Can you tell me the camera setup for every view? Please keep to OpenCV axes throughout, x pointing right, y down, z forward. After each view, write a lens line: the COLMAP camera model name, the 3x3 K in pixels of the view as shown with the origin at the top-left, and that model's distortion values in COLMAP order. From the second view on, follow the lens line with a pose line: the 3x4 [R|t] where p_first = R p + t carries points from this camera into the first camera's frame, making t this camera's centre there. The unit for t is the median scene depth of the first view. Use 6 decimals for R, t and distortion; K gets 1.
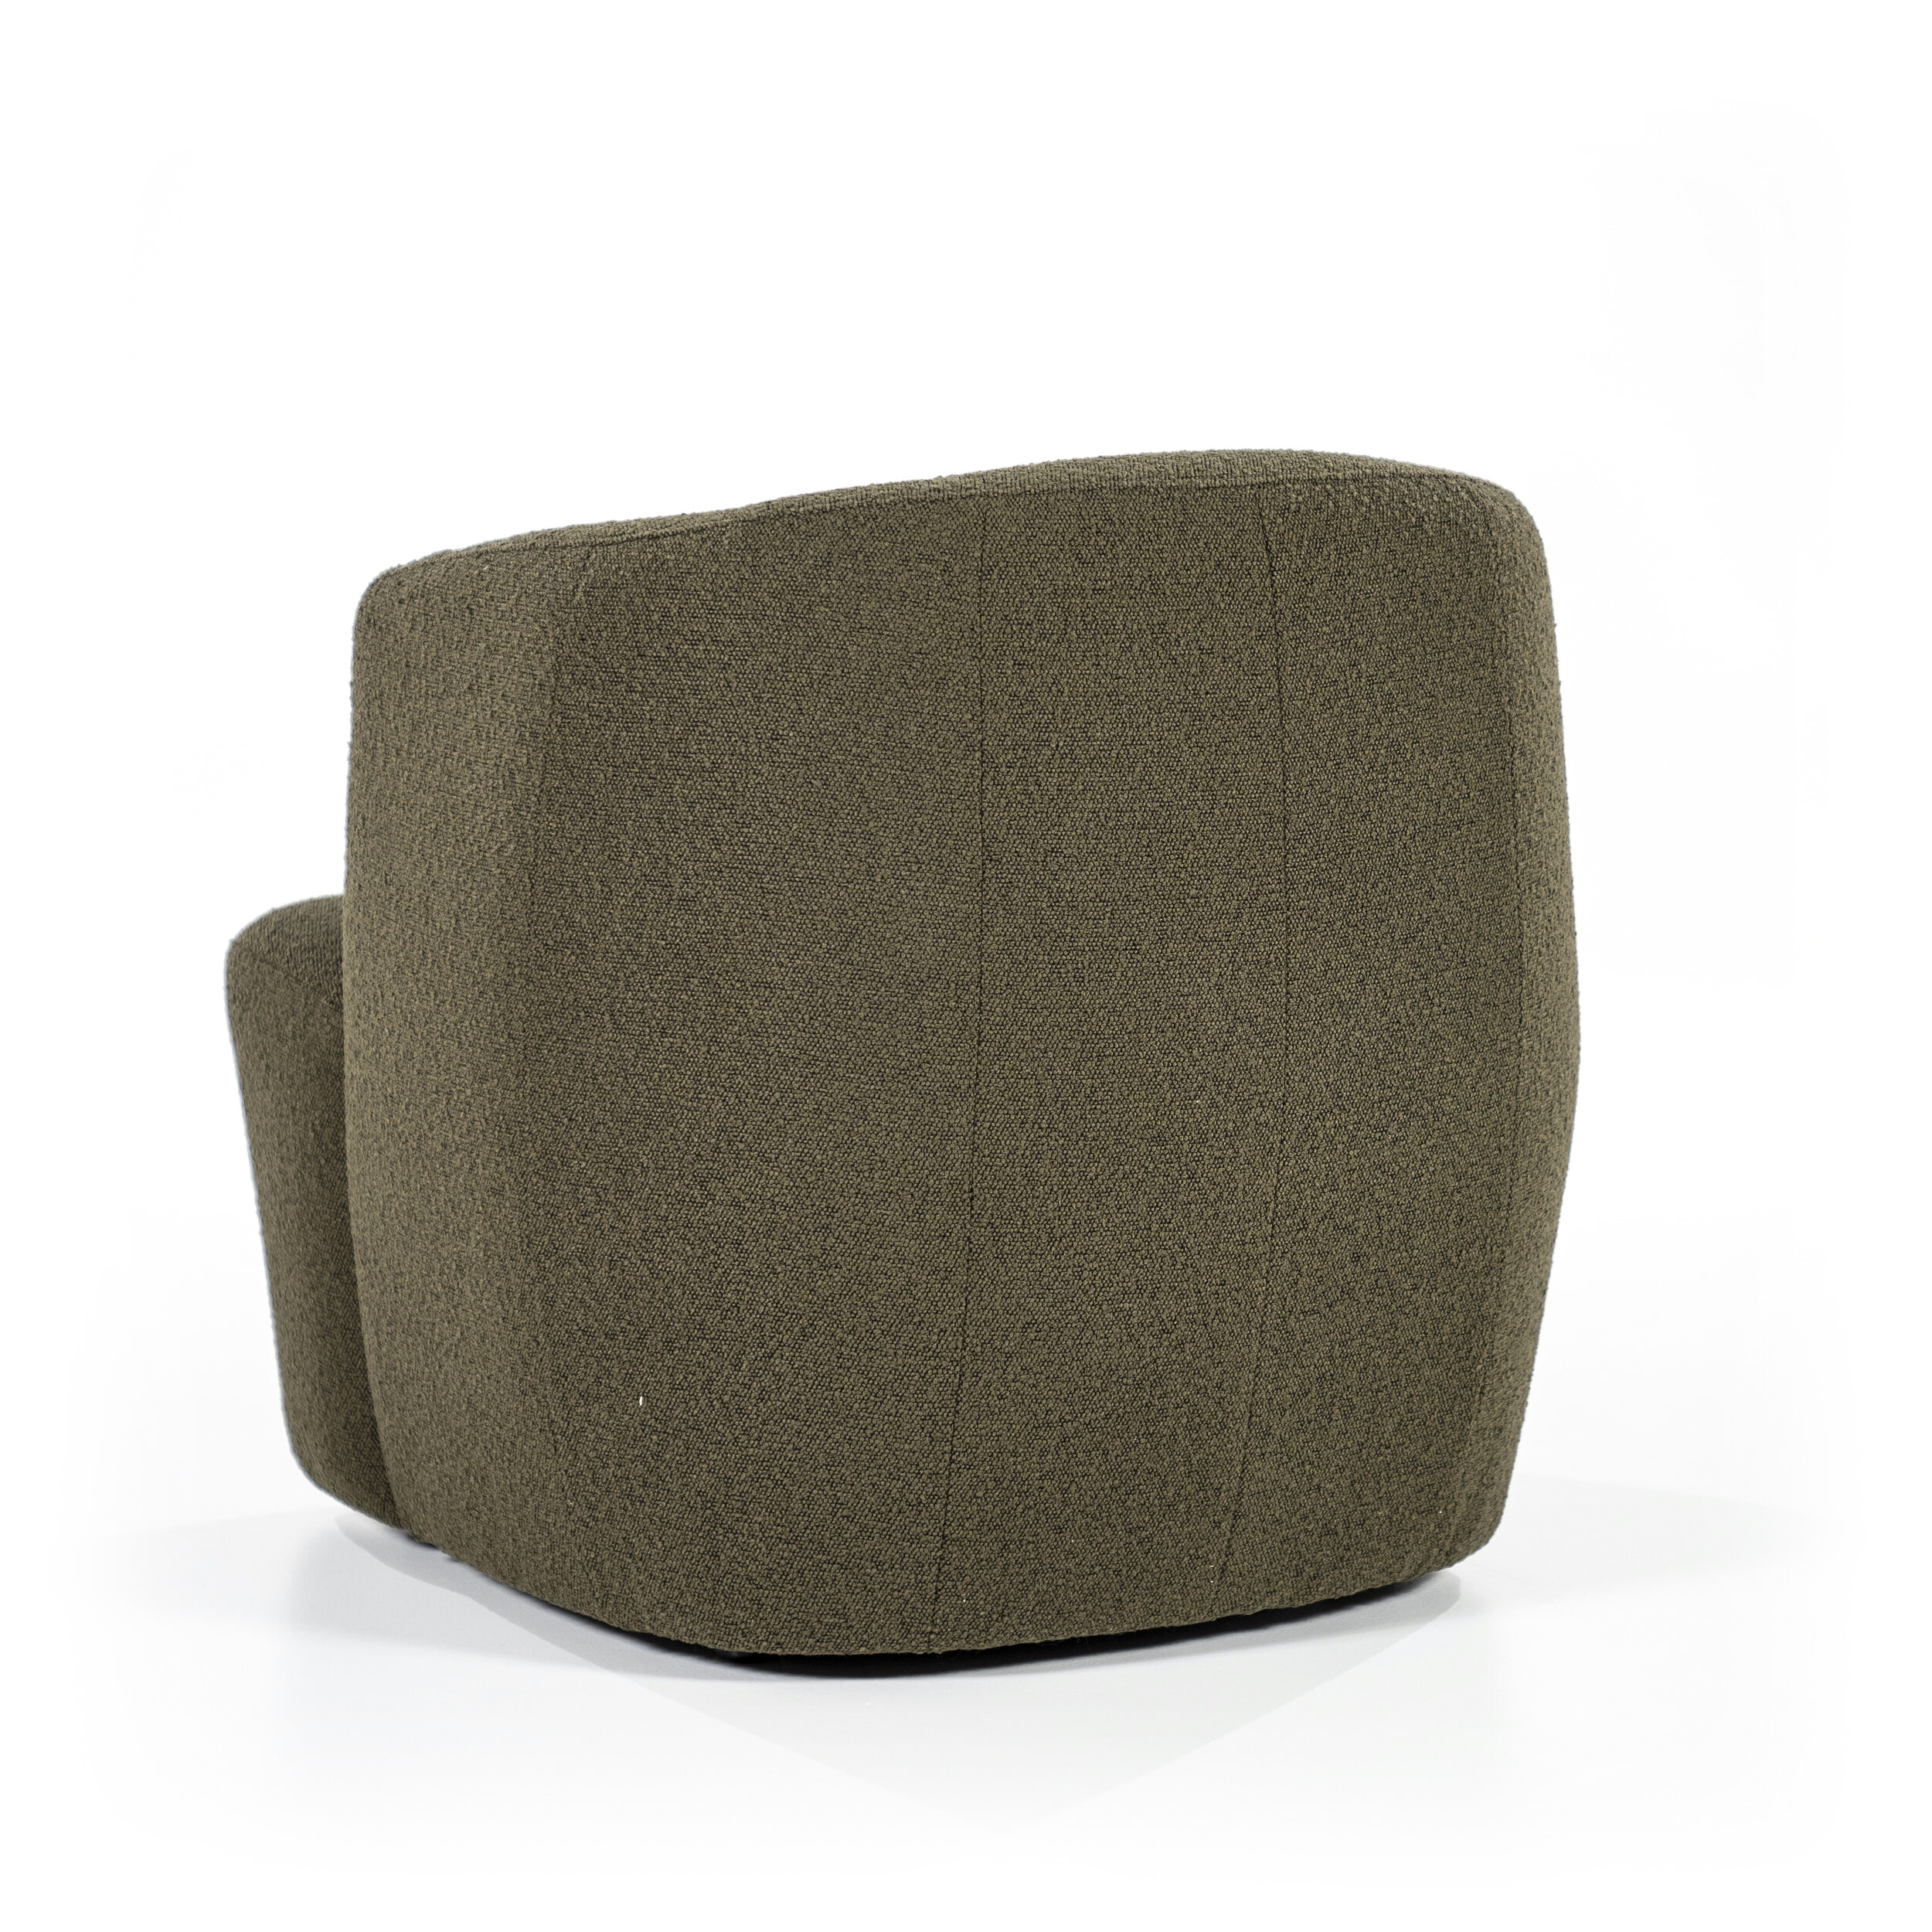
lens RADIAL K [[5898.9, 0, 964.0], [0, 5898.9, 961.4], [0, 0, 1]] dist [0.055120, 0.000000]
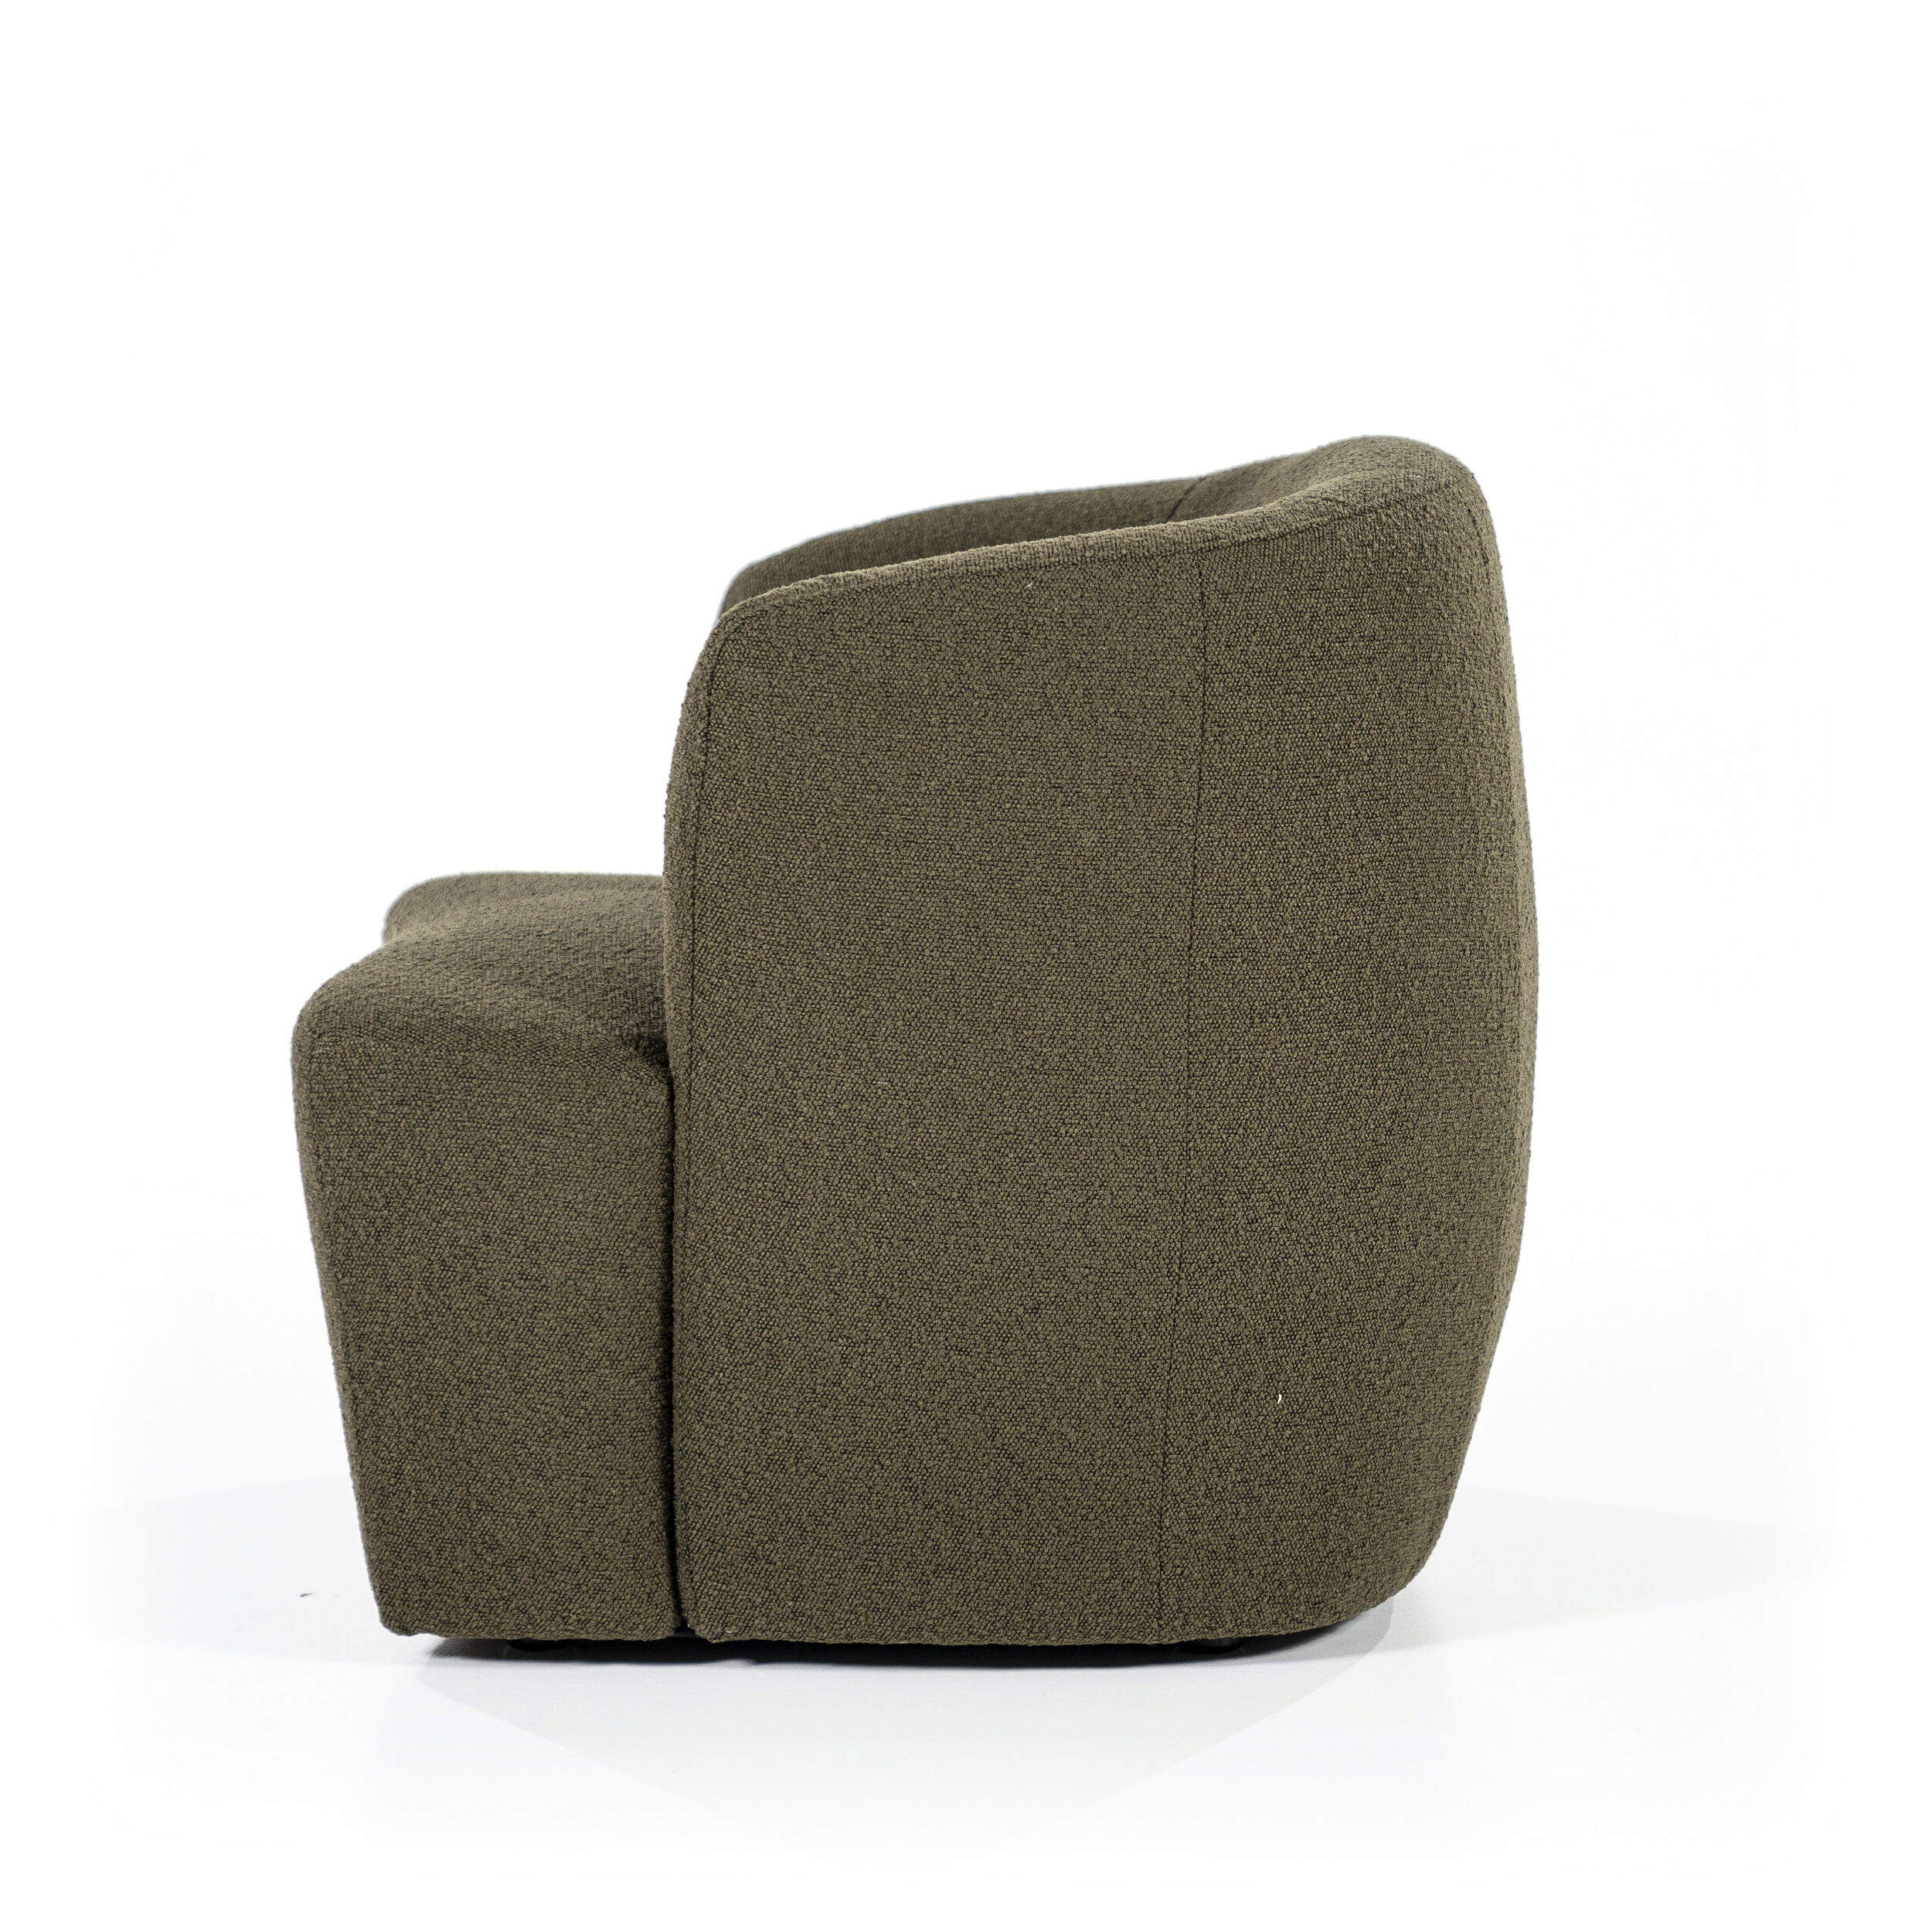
lens RADIAL K [[5898.9, 0, 963.7], [0, 5898.9, 982.7], [0, 0, 1]] dist [0.055120, 0.000000]
pose [[0.539167, -0.110392, 0.834933, -0.924095], [0.106222, 0.992369, 0.062613, -0.065129], [-0.835473, 0.054929, 0.546779, 0.495546]]
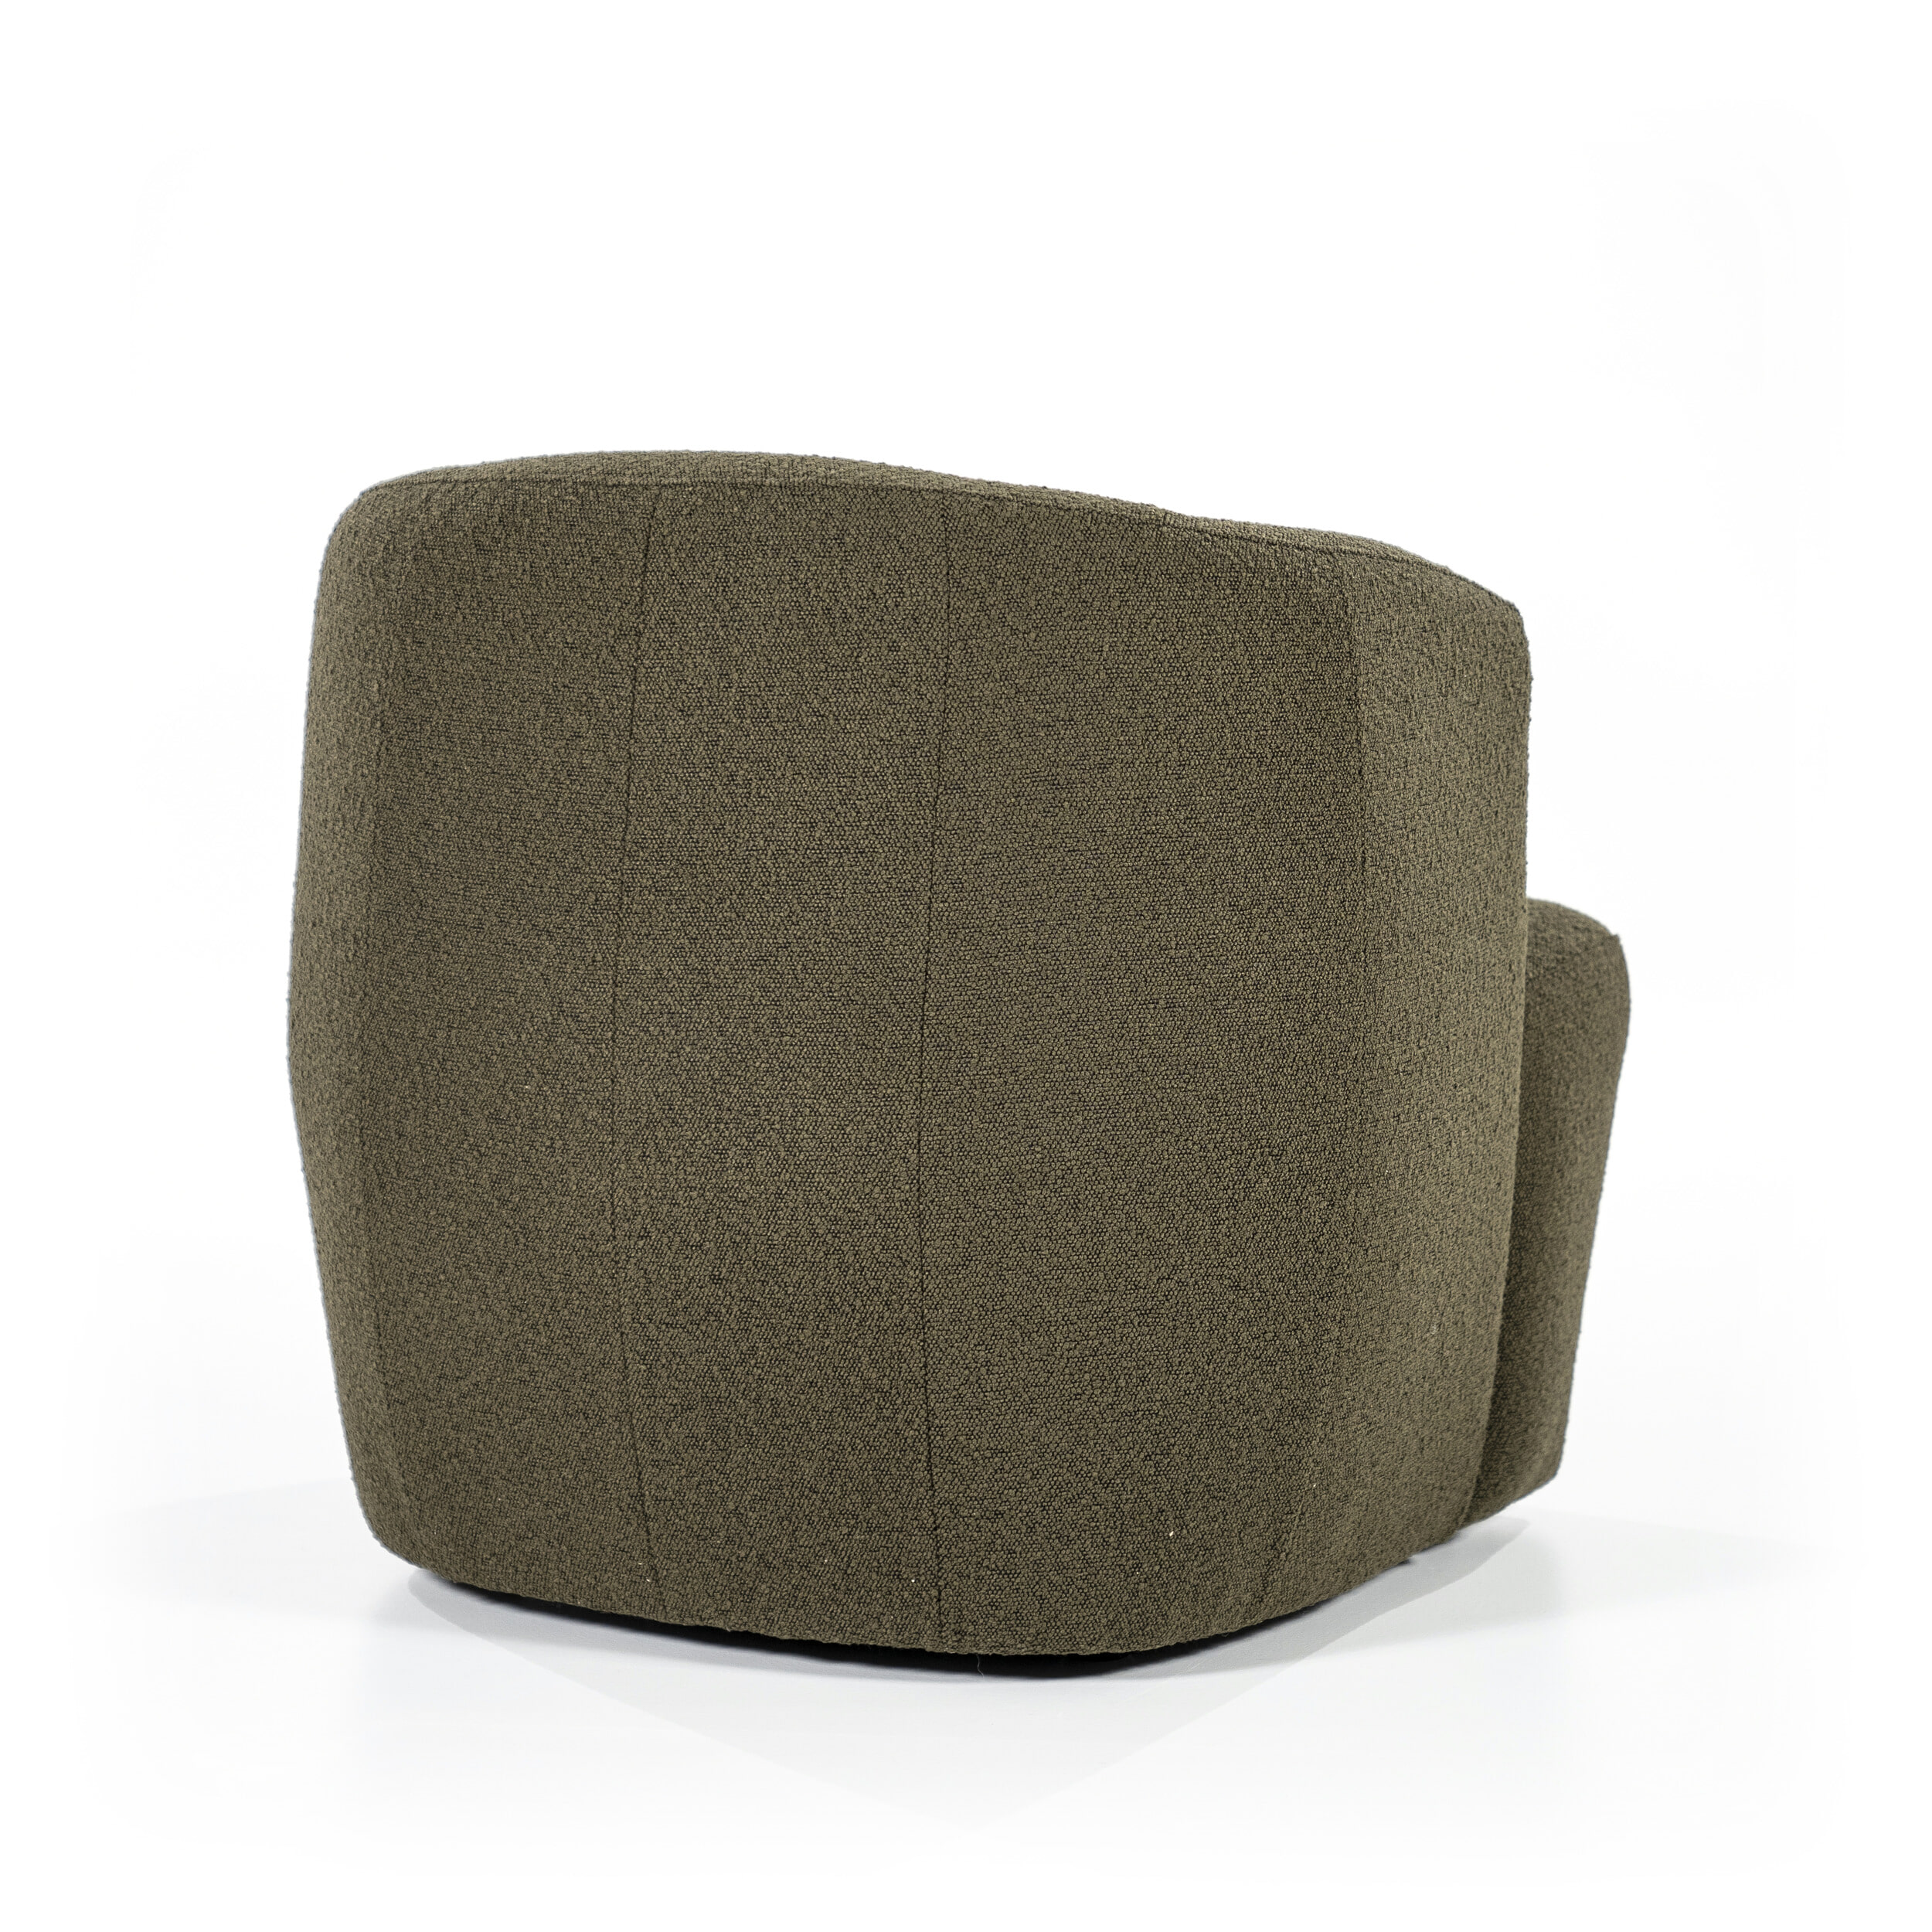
lens RADIAL K [[5898.9, 0, 963.0], [0, 5898.9, 955.1], [0, 0, 1]] dist [0.055120, 0.000000]
pose [[0.471473, 0.110406, -0.874942, 0.961904], [-0.115850, 0.991288, 0.062660, -0.071129], [0.874238, 0.071819, 0.480157, 0.577664]]
